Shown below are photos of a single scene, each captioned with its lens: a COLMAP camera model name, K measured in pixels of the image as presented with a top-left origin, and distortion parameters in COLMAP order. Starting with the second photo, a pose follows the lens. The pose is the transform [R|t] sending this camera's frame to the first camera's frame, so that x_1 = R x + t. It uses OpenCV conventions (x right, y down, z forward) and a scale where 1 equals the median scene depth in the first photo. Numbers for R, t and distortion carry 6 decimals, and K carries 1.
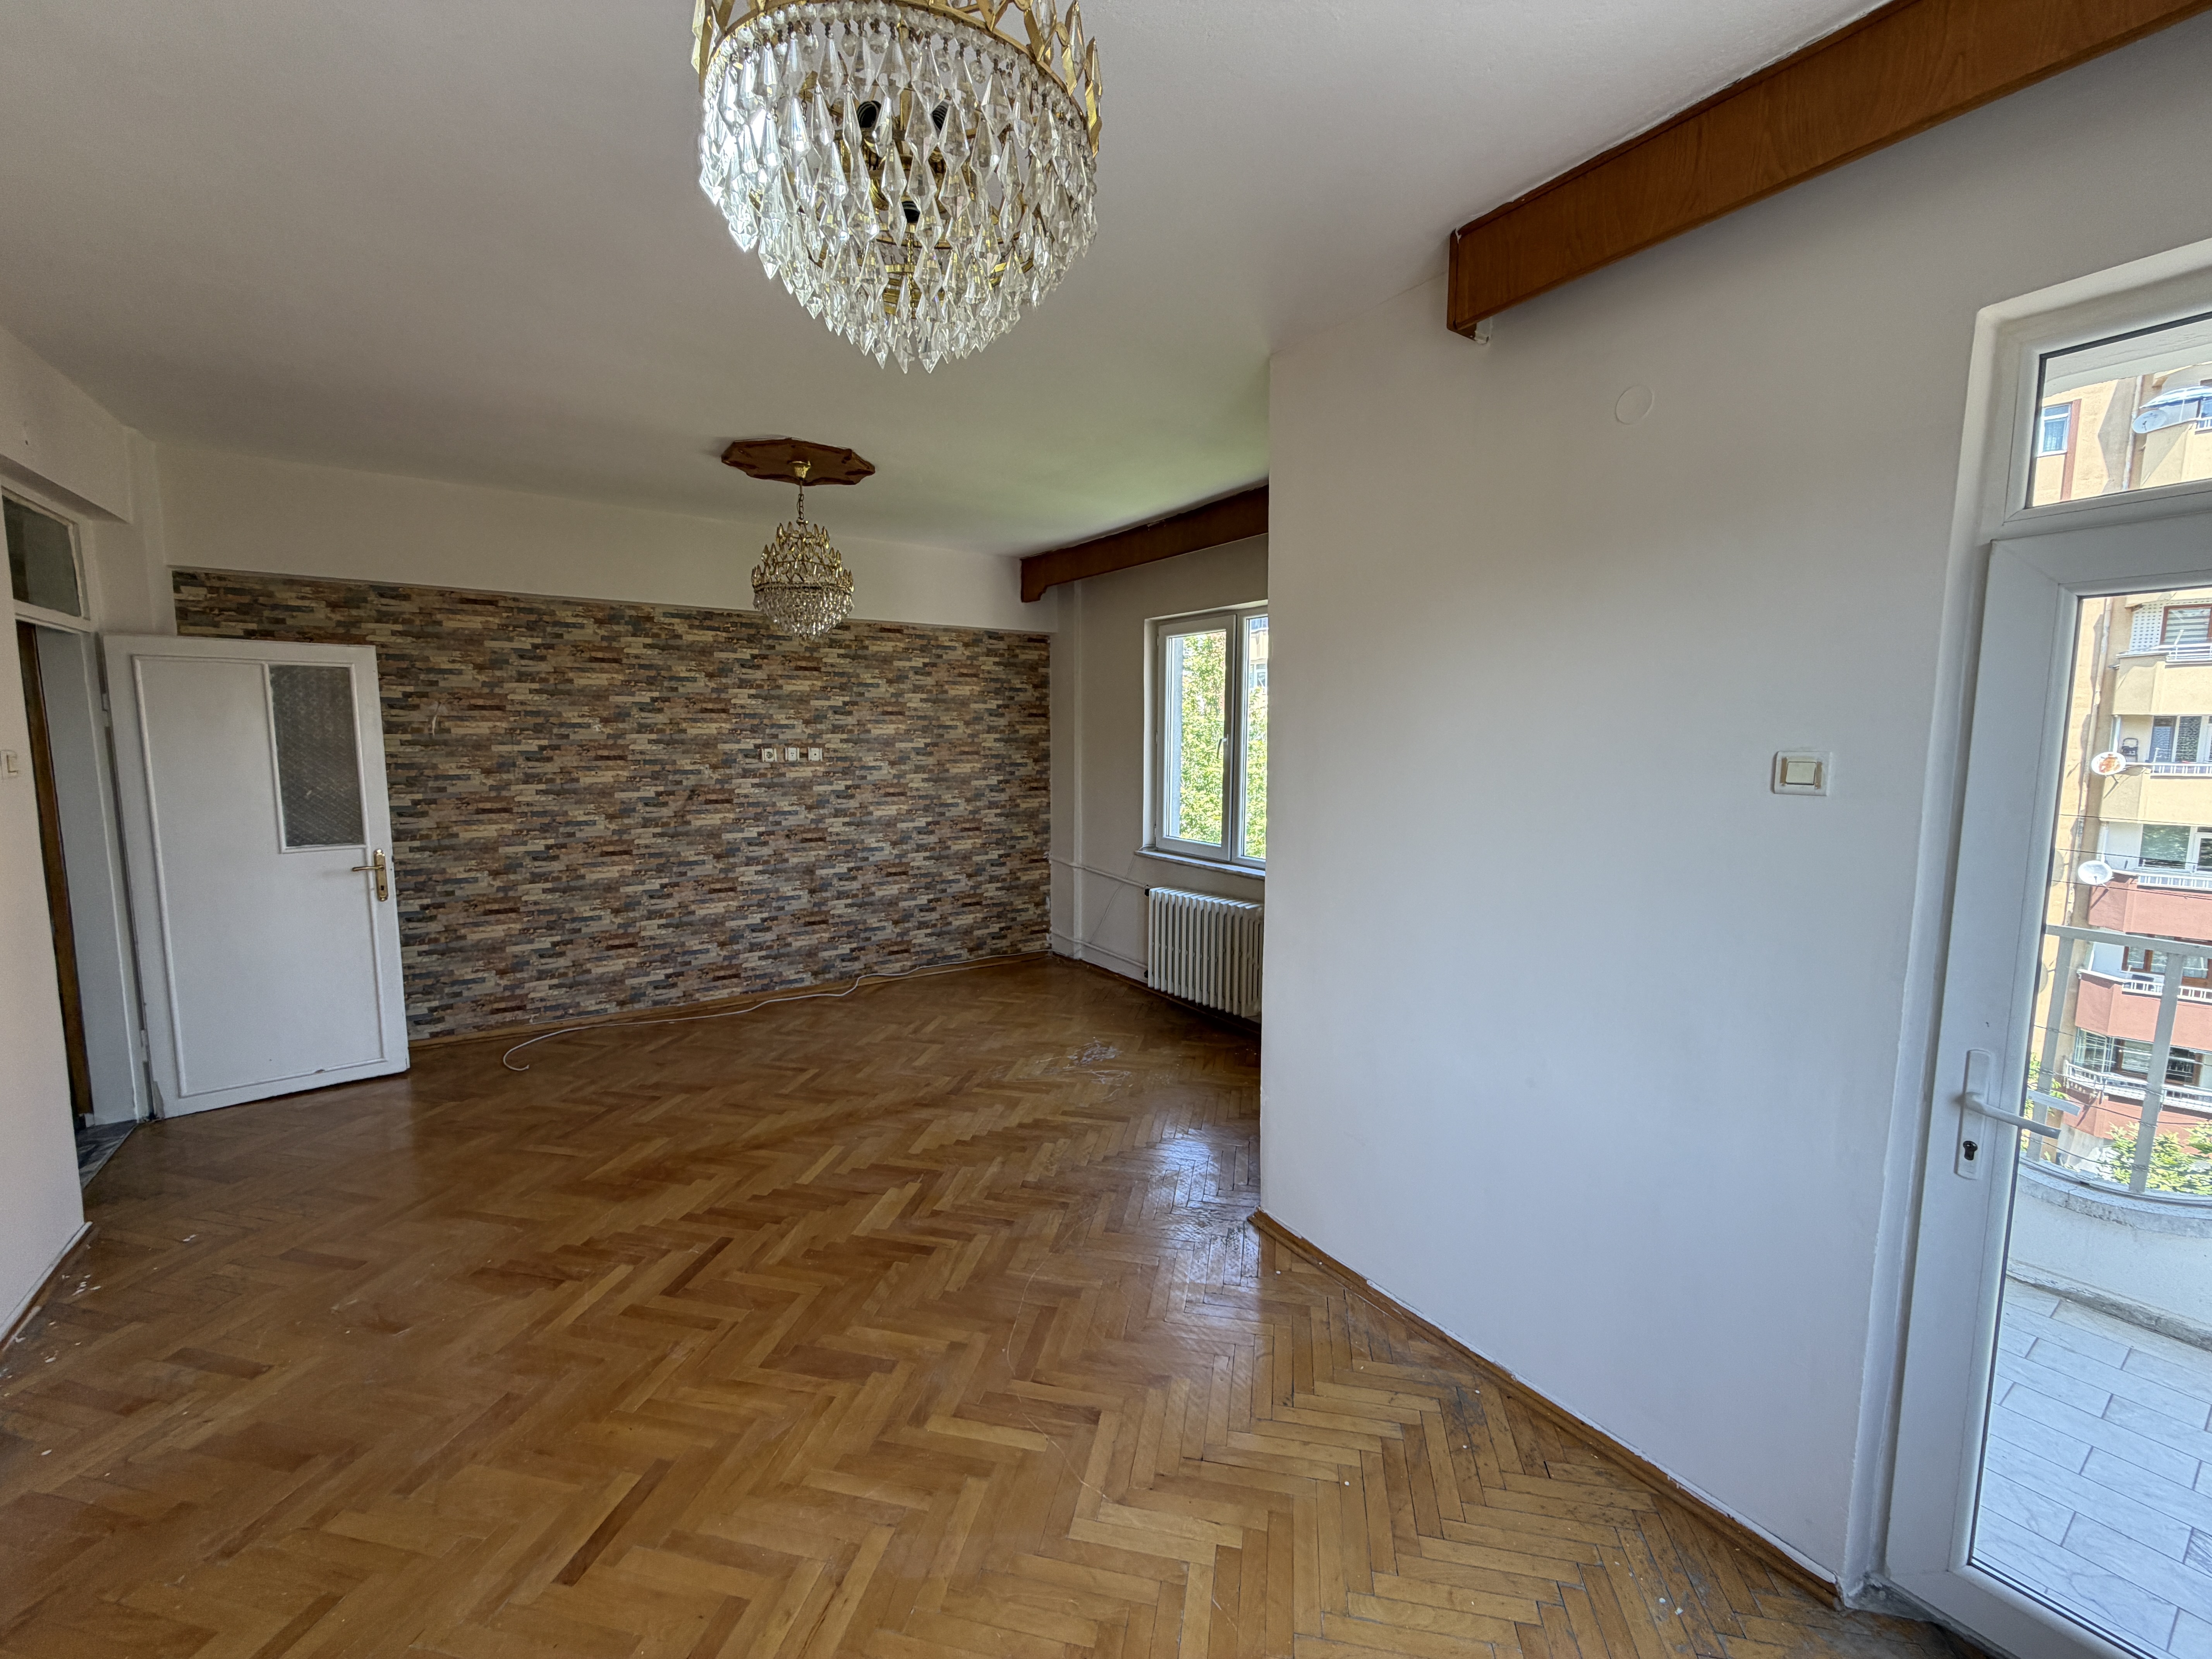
lens RADIAL K [[880.5, 0, 1103.3], [0, 880.5, 827.1], [0, 0, 1]] dist [-0.000652, 0.000388]
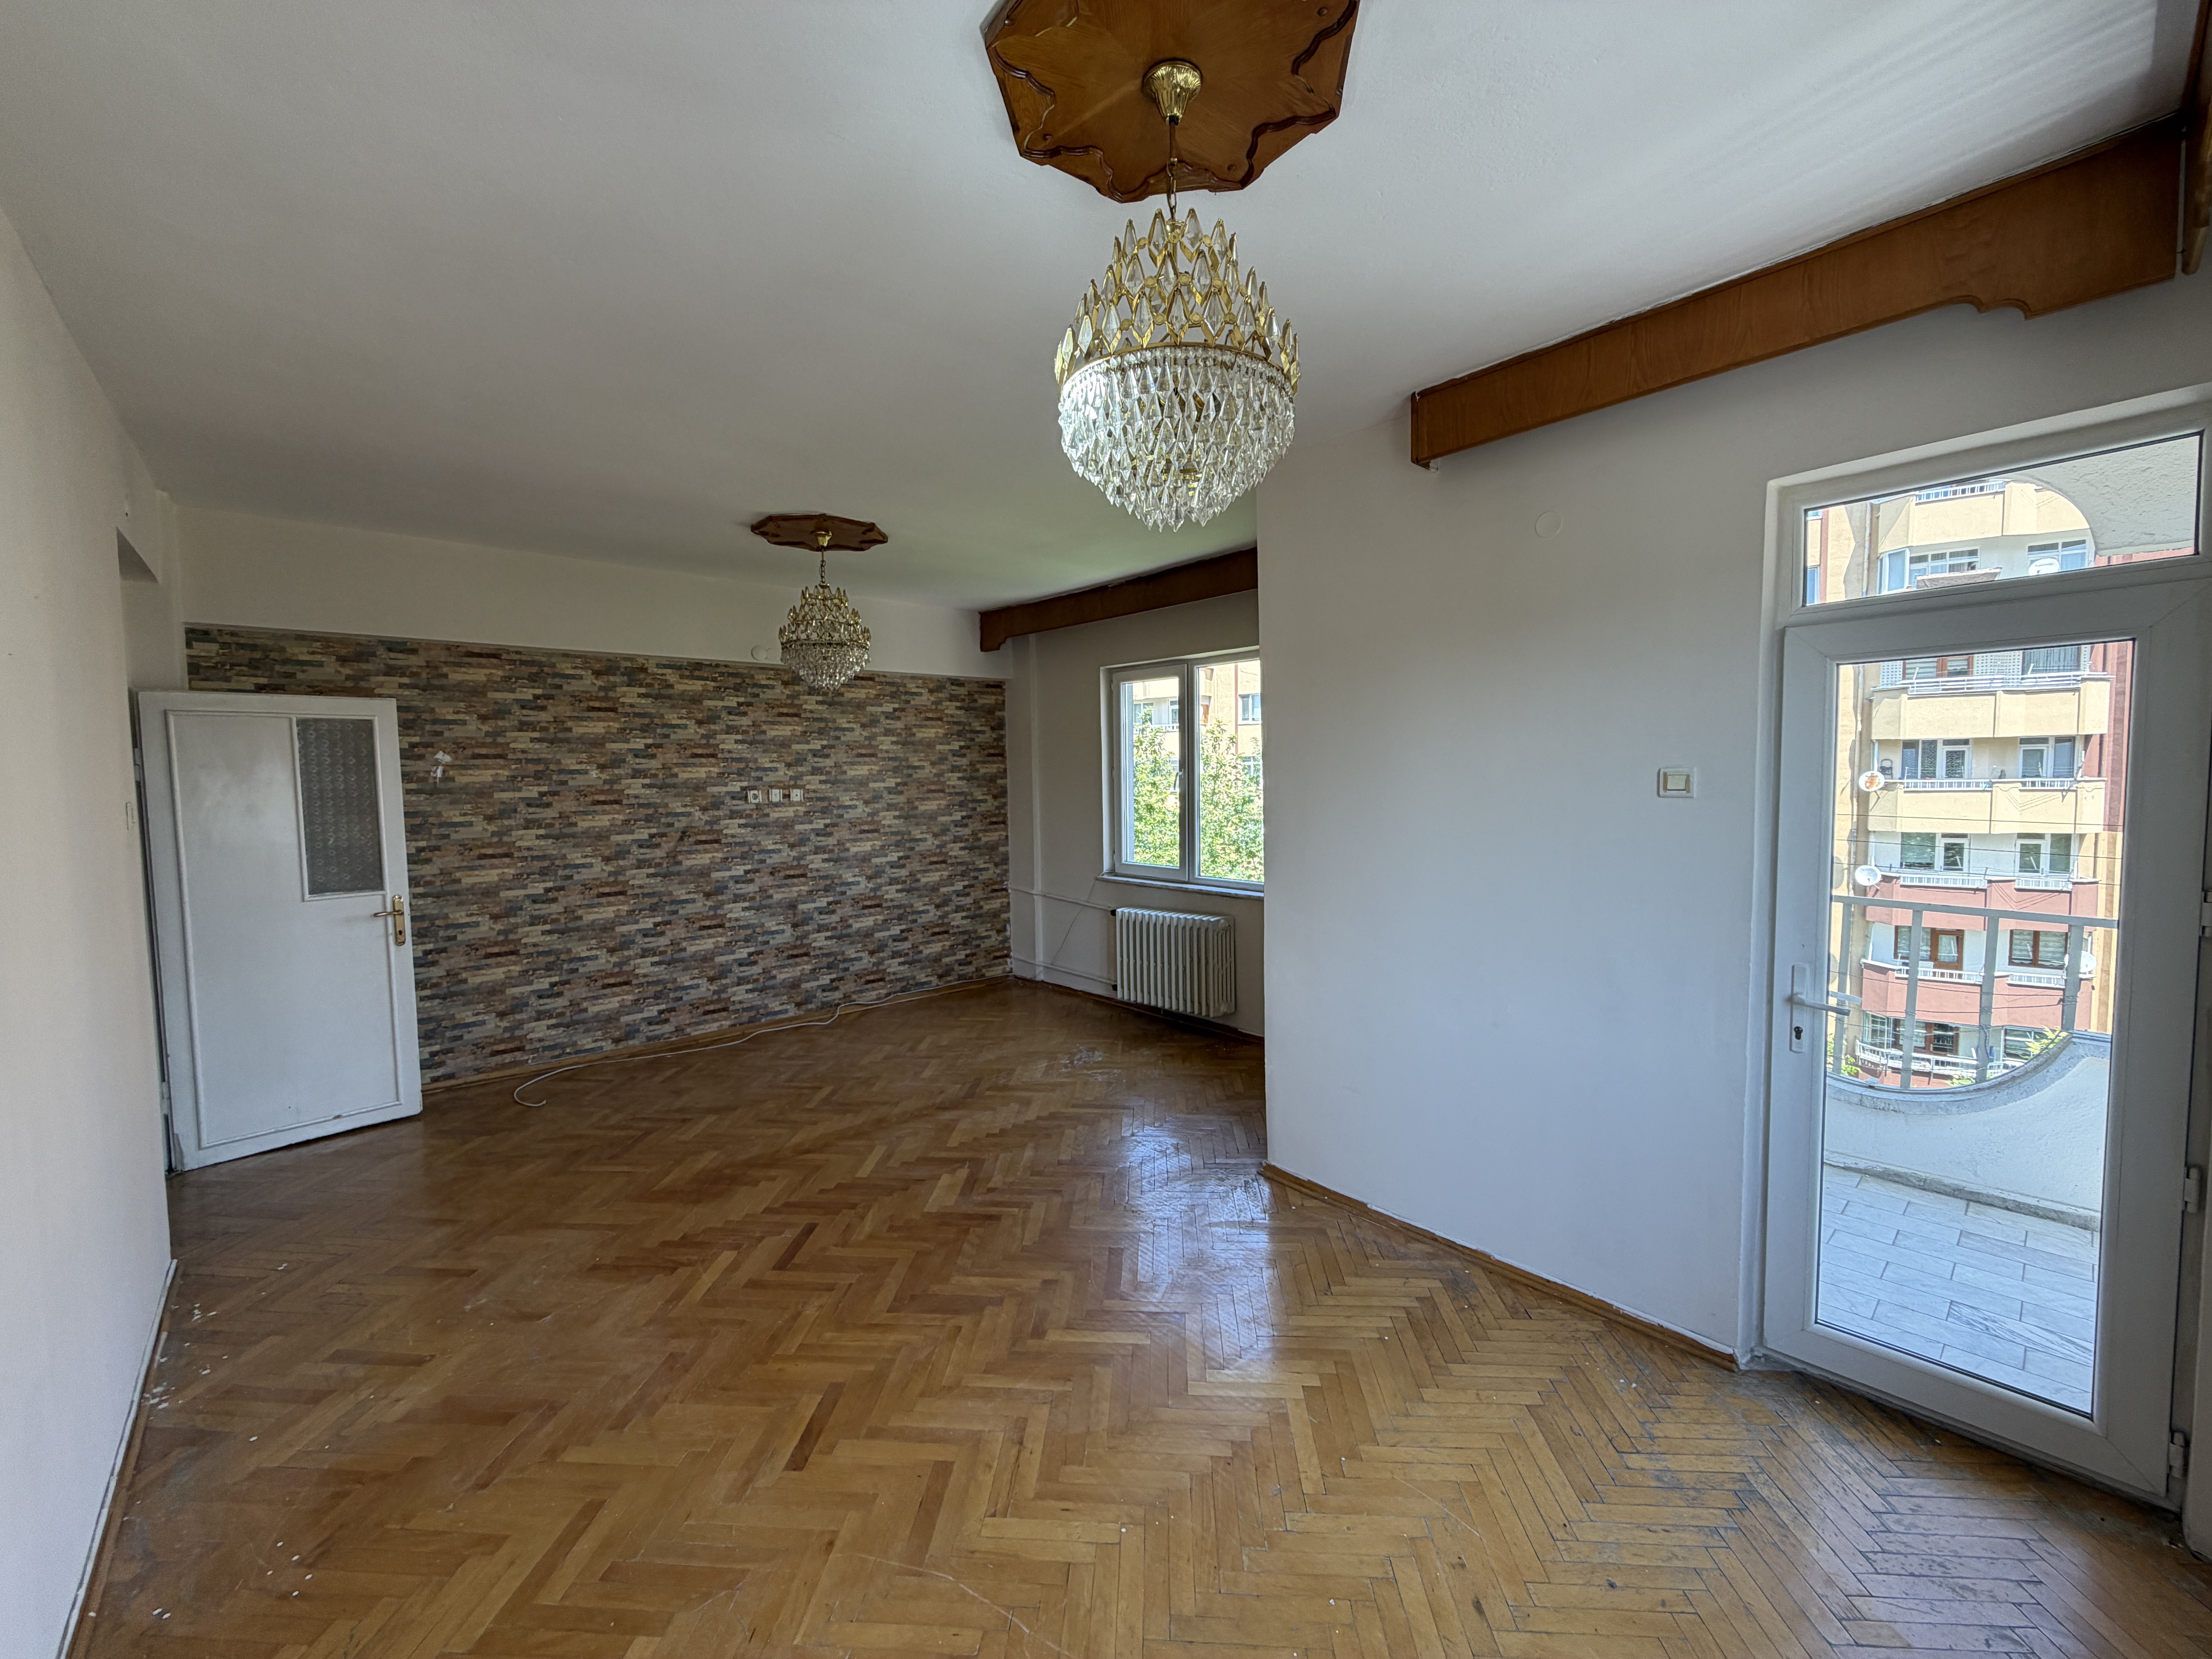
lens RADIAL K [[881.2, 0, 1102.3], [0, 881.2, 827.9], [0, 0, 1]] dist [0.000038, 0.000411]
pose [[0.990929, -0.028071, 0.131423, -0.125362], [0.033685, 0.998604, -0.040693, 0.014709], [-0.130097, 0.044751, 0.990491, -0.115419]]
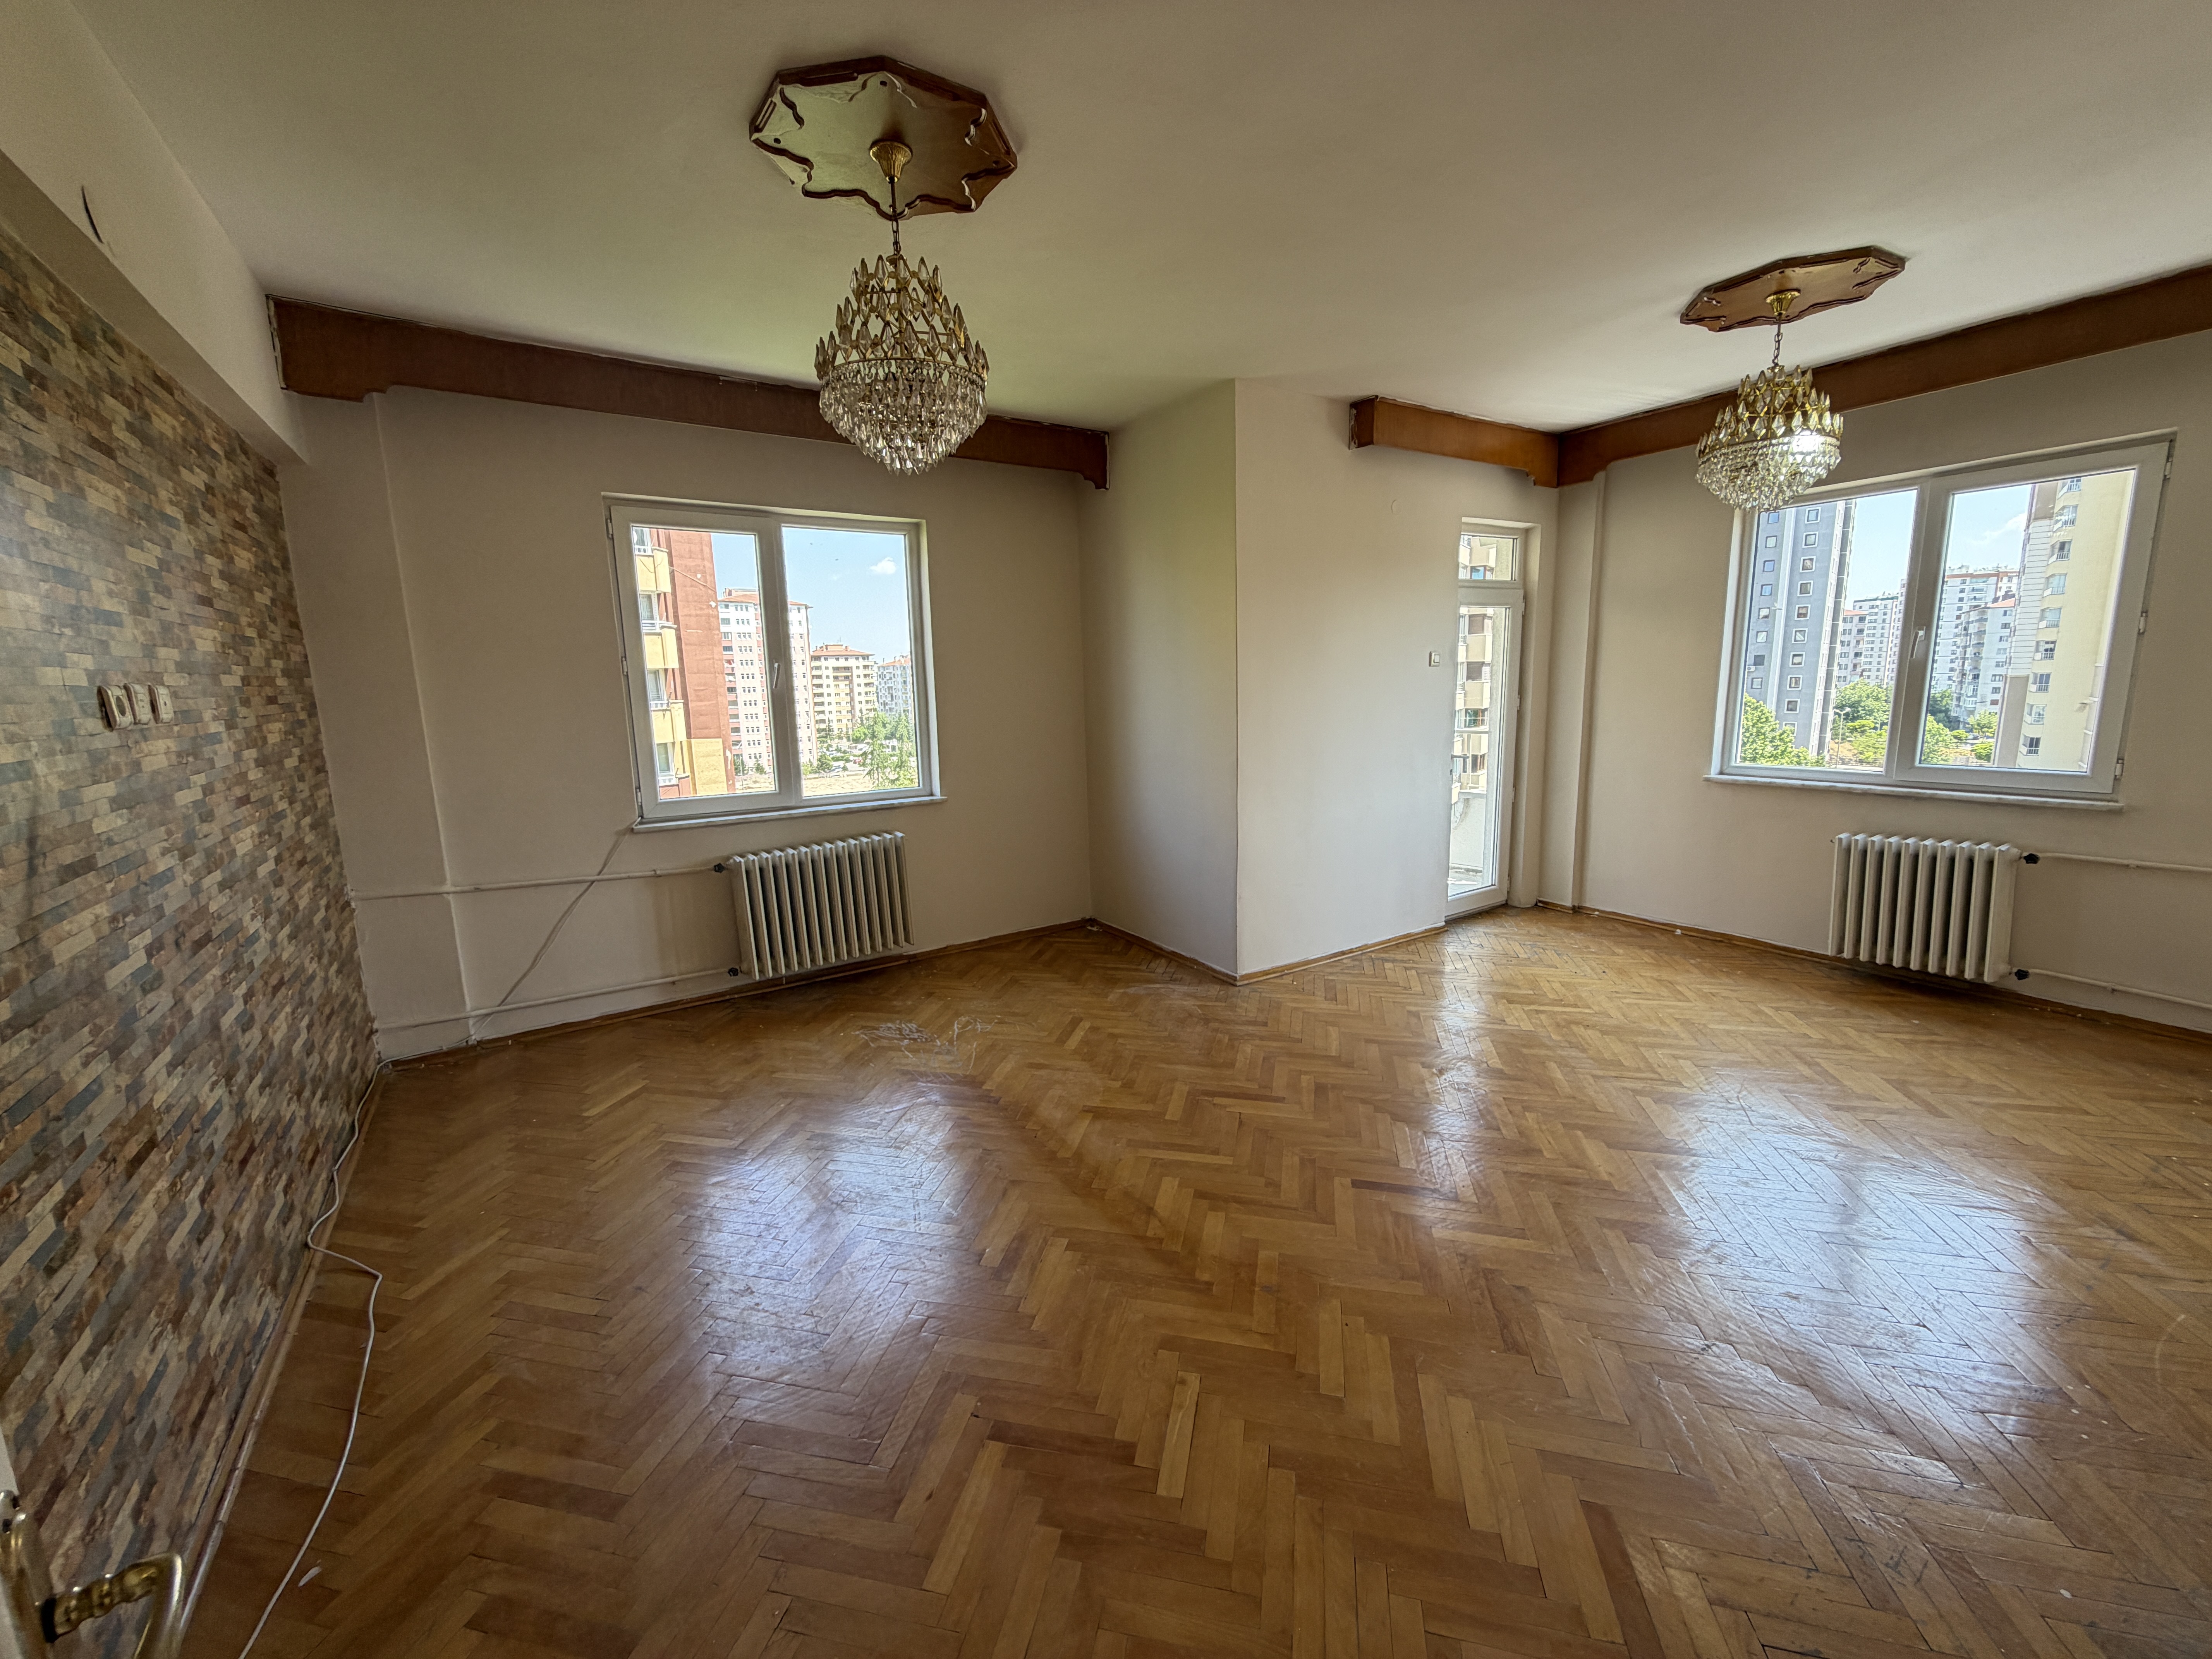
lens RADIAL K [[881.2, 0, 1102.3], [0, 881.2, 827.9], [0, 0, 1]] dist [0.000038, 0.000411]
pose [[0.025241, -0.173364, 0.984534, -0.818973], [0.127433, 0.977372, 0.168835, -0.055222], [-0.991526, 0.121201, 0.046762, 0.751149]]
